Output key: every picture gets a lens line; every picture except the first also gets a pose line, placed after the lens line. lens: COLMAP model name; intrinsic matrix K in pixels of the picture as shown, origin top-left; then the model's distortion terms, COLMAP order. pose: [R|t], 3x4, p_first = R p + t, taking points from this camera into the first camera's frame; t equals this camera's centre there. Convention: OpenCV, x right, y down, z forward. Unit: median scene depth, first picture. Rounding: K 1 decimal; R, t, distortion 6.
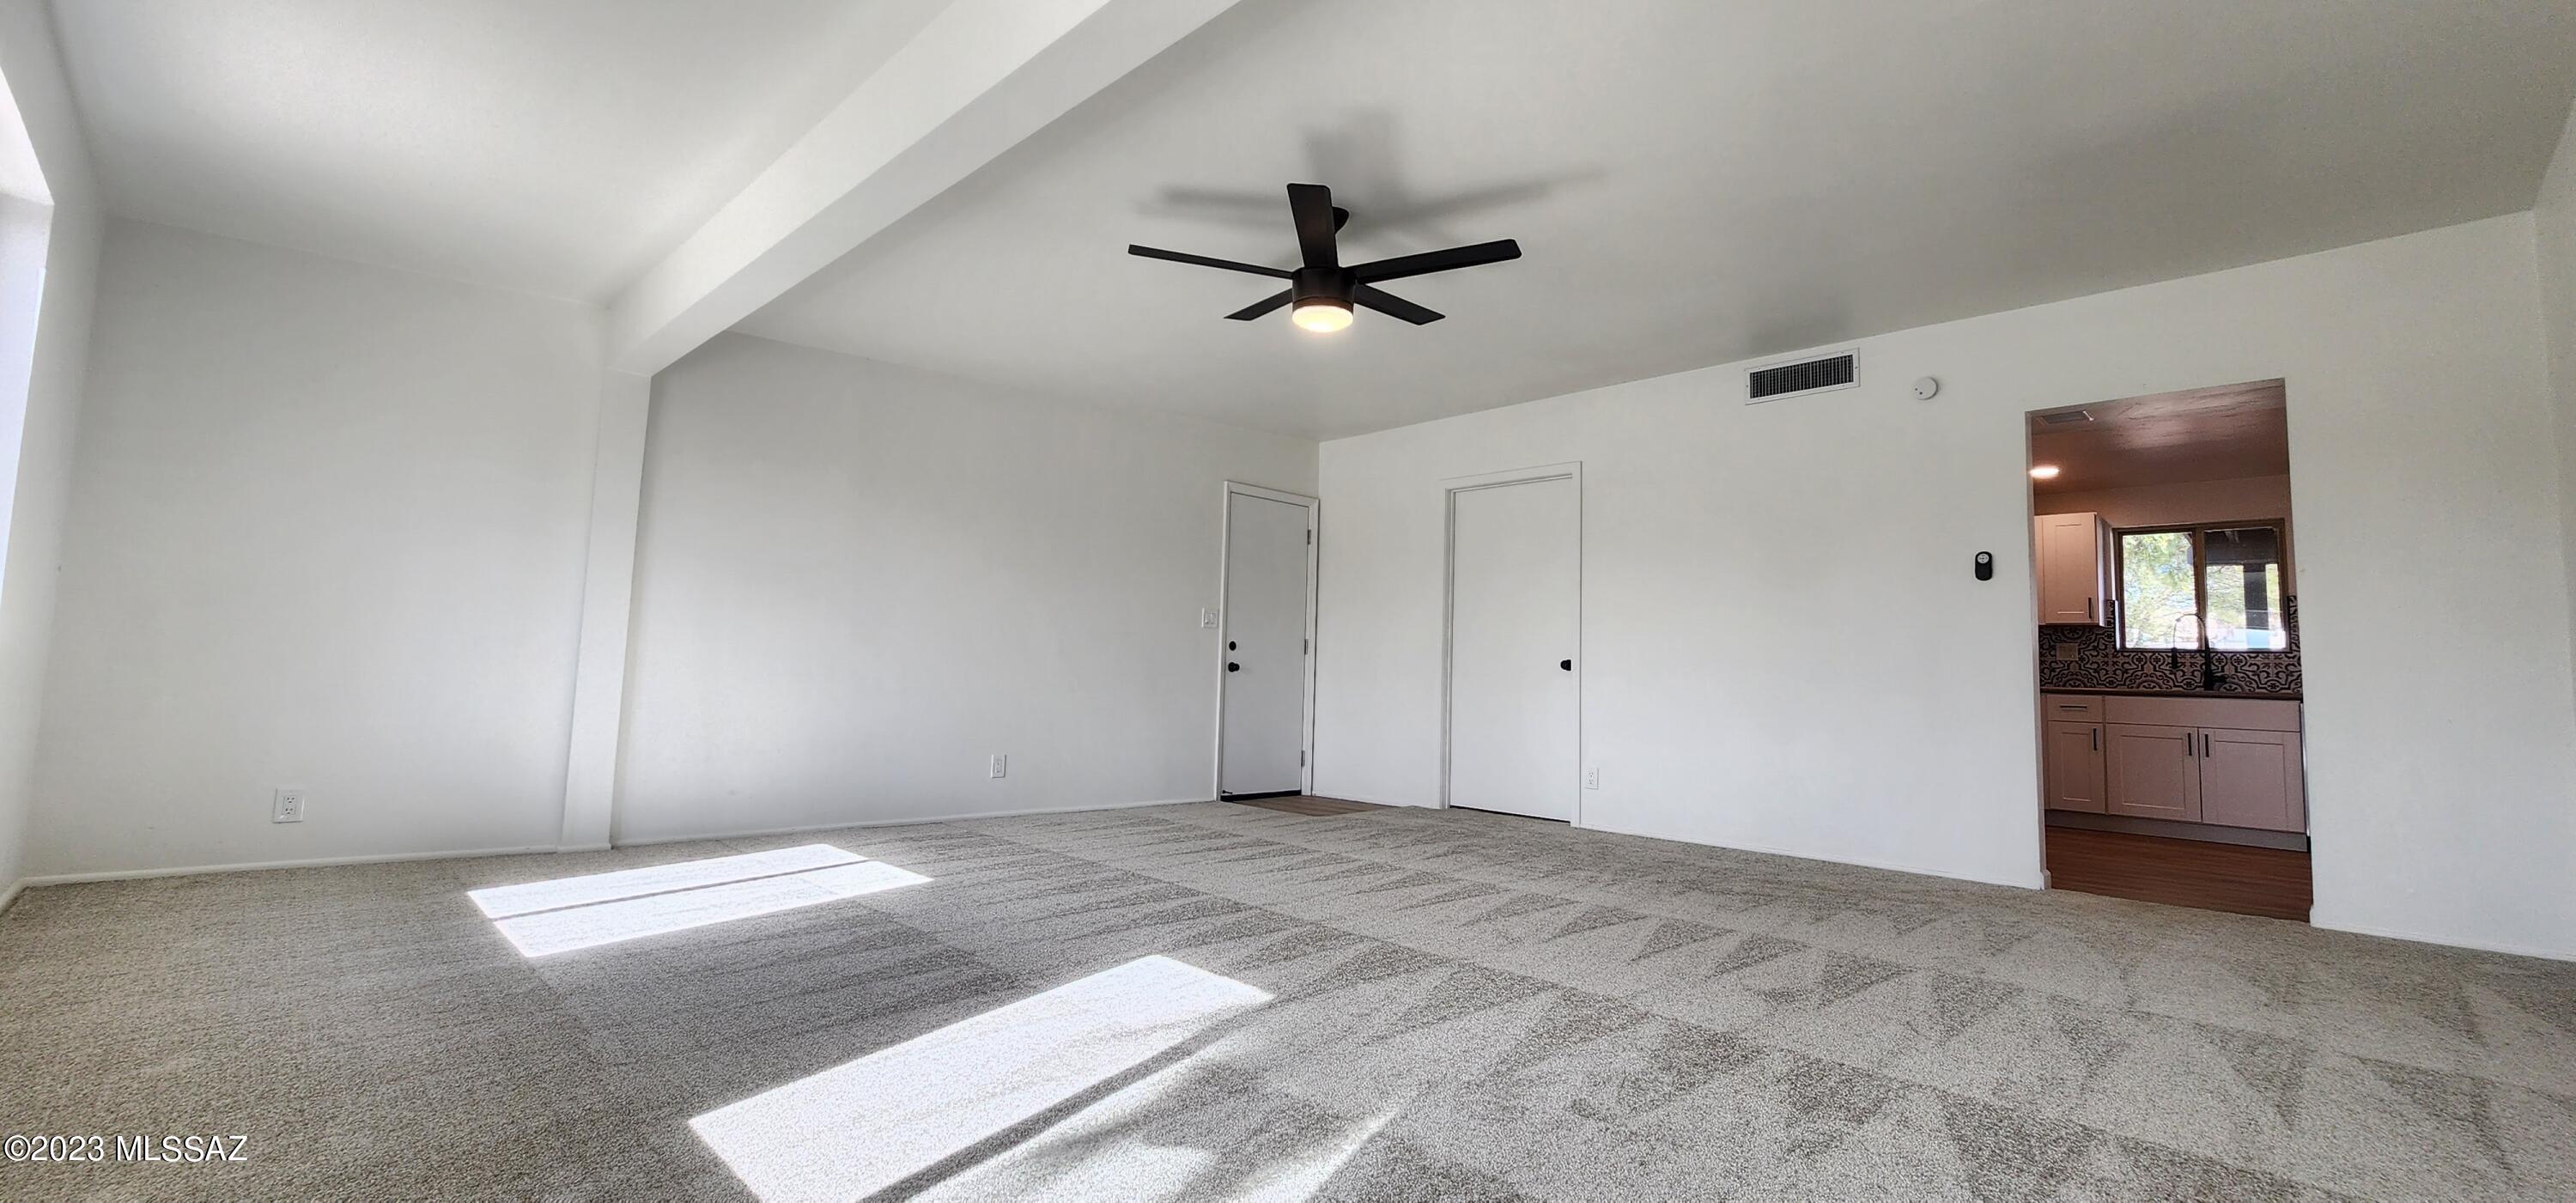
lens RADIAL K [[1065.7, 0, 1294.7], [0, 1065.7, 580.5], [0, 0, 1]] dist [-0.000873, -0.000181]
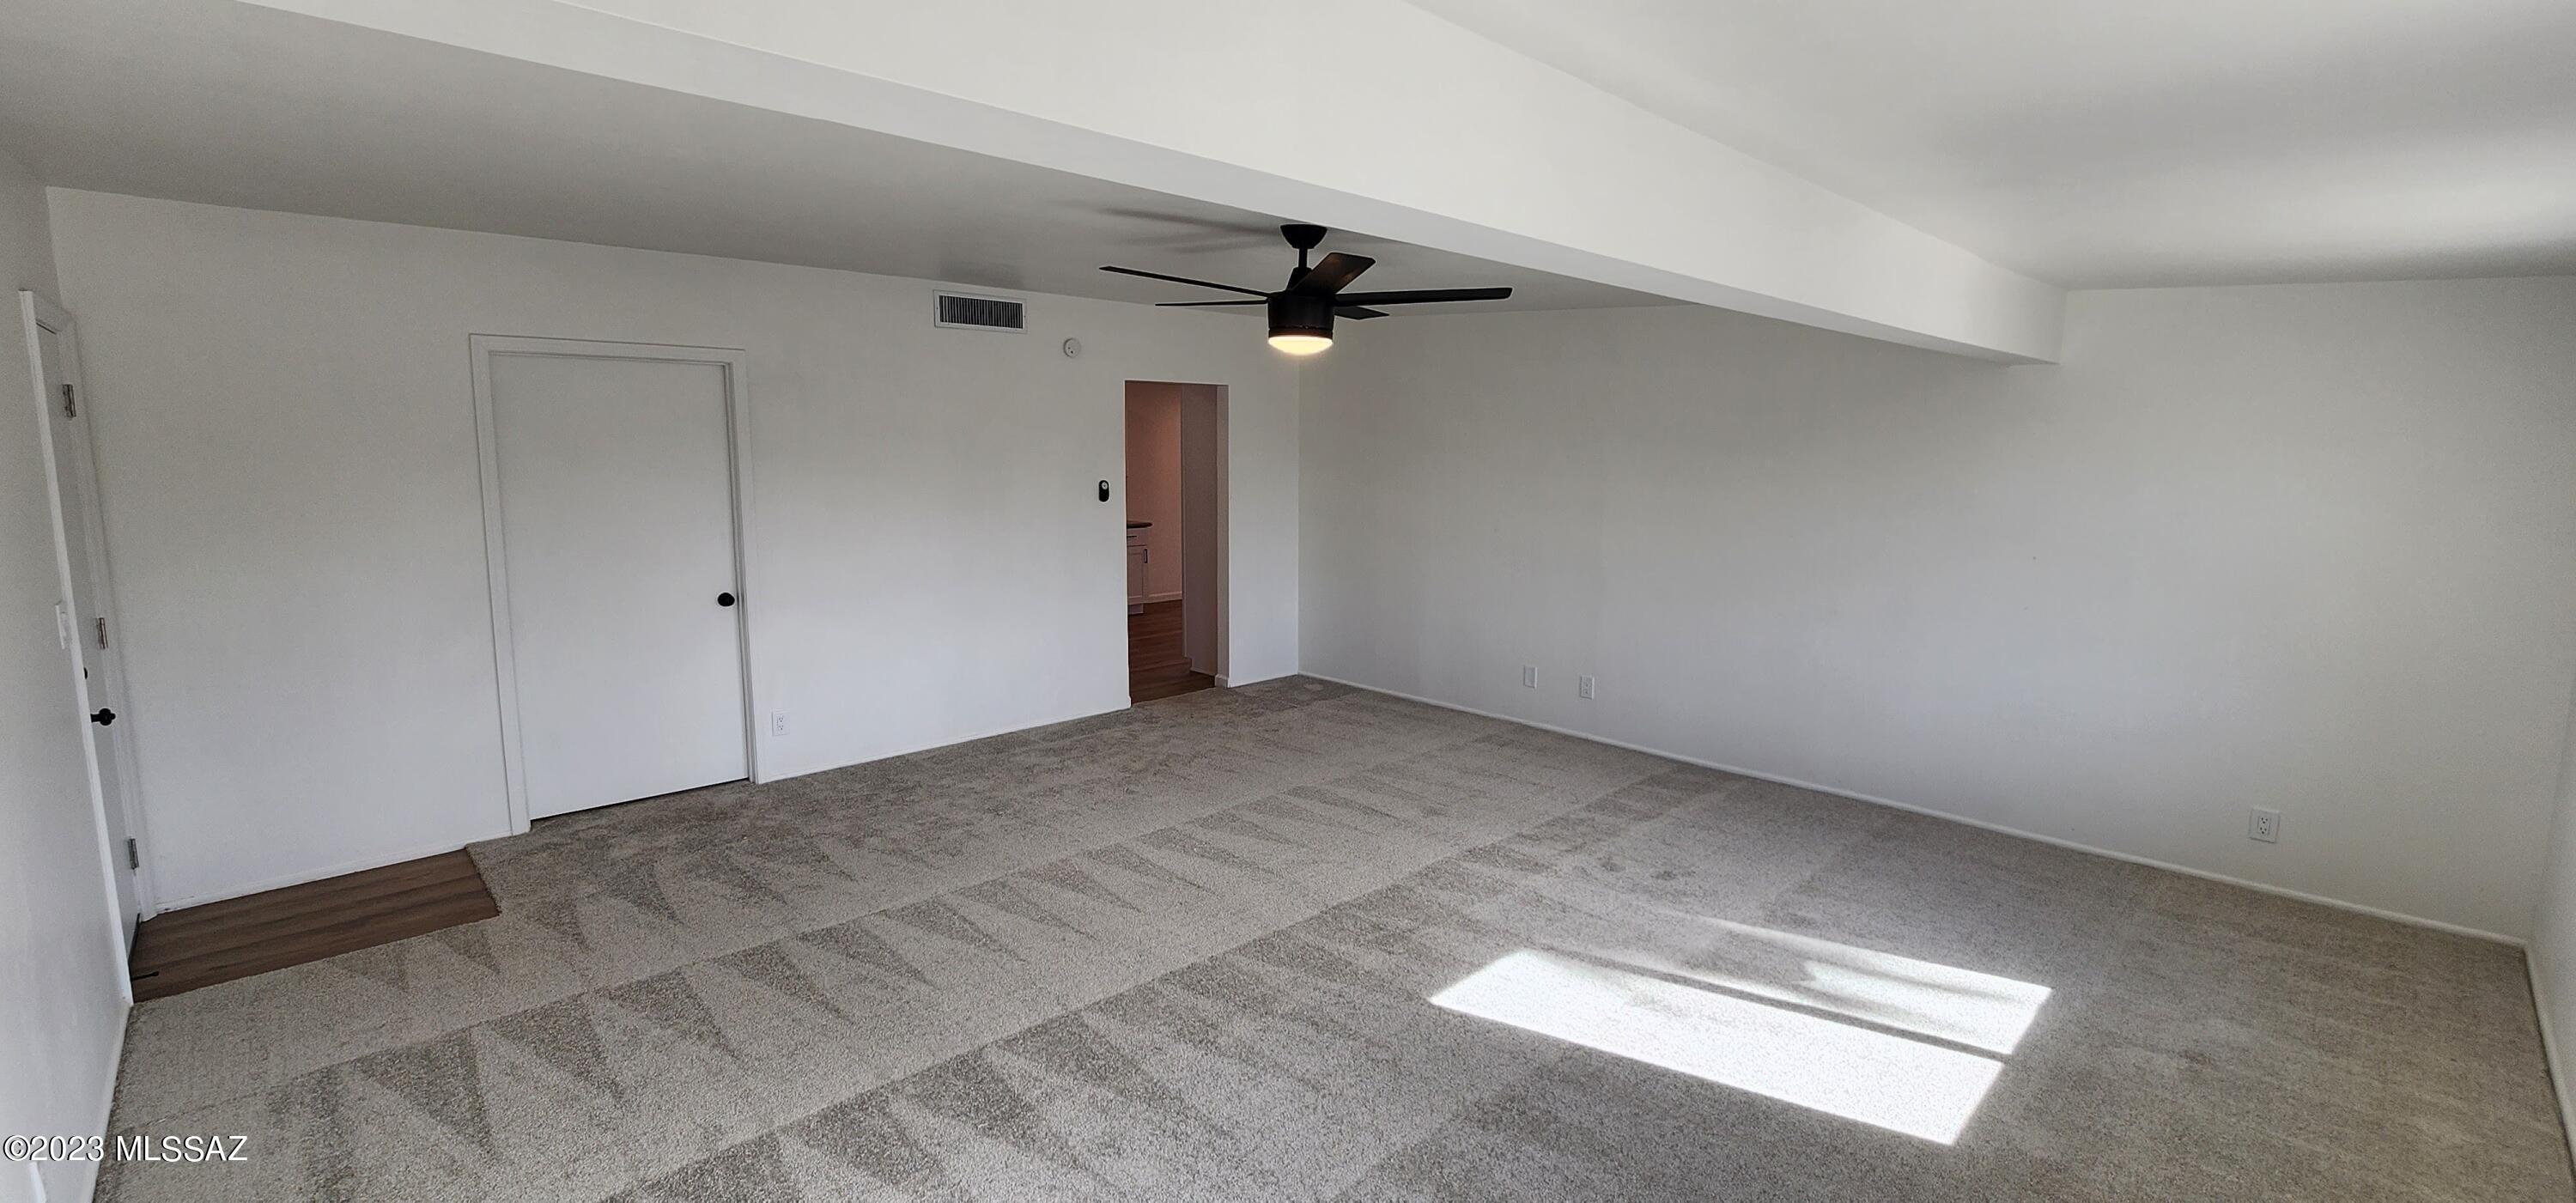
lens RADIAL K [[1065.7, 0, 1294.7], [0, 1065.7, 580.5], [0, 0, 1]] dist [-0.000873, -0.000181]
pose [[0.010786, -0.173360, 0.984799, -0.668554], [-0.105914, 0.979118, 0.173520, -0.151890], [-0.994317, -0.106176, -0.007801, 0.690248]]
